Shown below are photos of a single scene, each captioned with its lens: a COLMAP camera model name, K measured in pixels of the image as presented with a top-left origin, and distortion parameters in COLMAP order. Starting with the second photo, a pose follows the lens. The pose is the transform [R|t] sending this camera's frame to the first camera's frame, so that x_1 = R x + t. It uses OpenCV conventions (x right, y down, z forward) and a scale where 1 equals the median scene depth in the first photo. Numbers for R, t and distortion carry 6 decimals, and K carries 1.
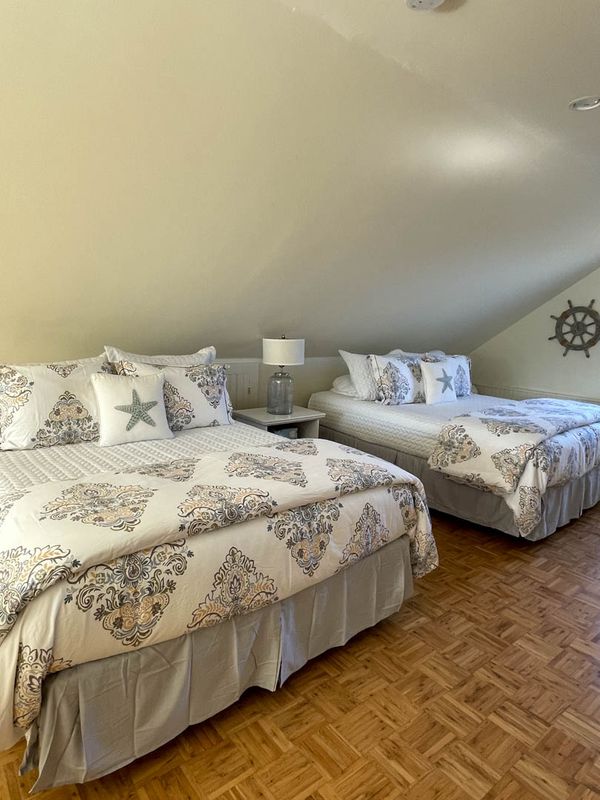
lens RADIAL K [[495.2, 0, 297.2], [0, 495.2, 400.6], [0, 0, 1]] dist [0.000077, 0.001497]
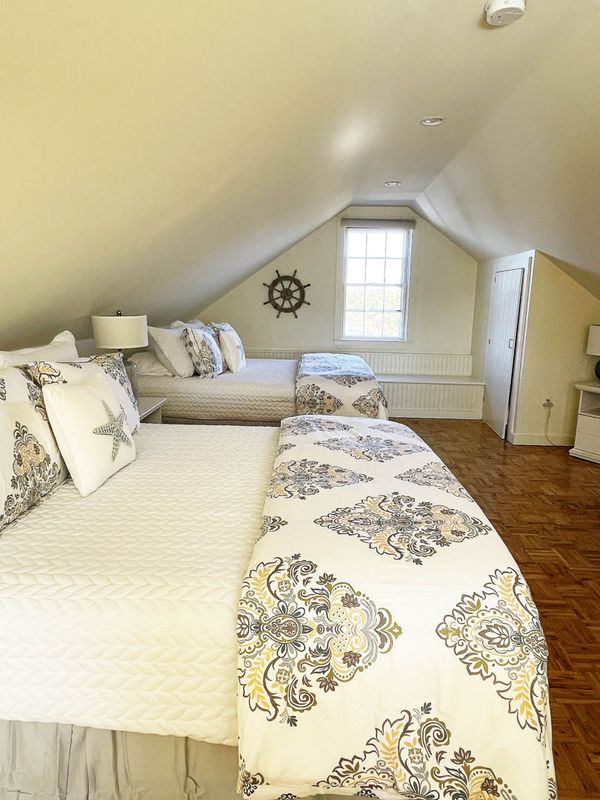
lens RADIAL K [[495.2, 0, 297.7], [0, 495.2, 397.4], [0, 0, 1]] dist [0.000077, 0.001497]
pose [[0.657135, -0.175021, 0.733172, -0.343523], [0.131392, 0.984375, 0.117223, -0.037359], [-0.742233, 0.019302, 0.669864, 0.185109]]
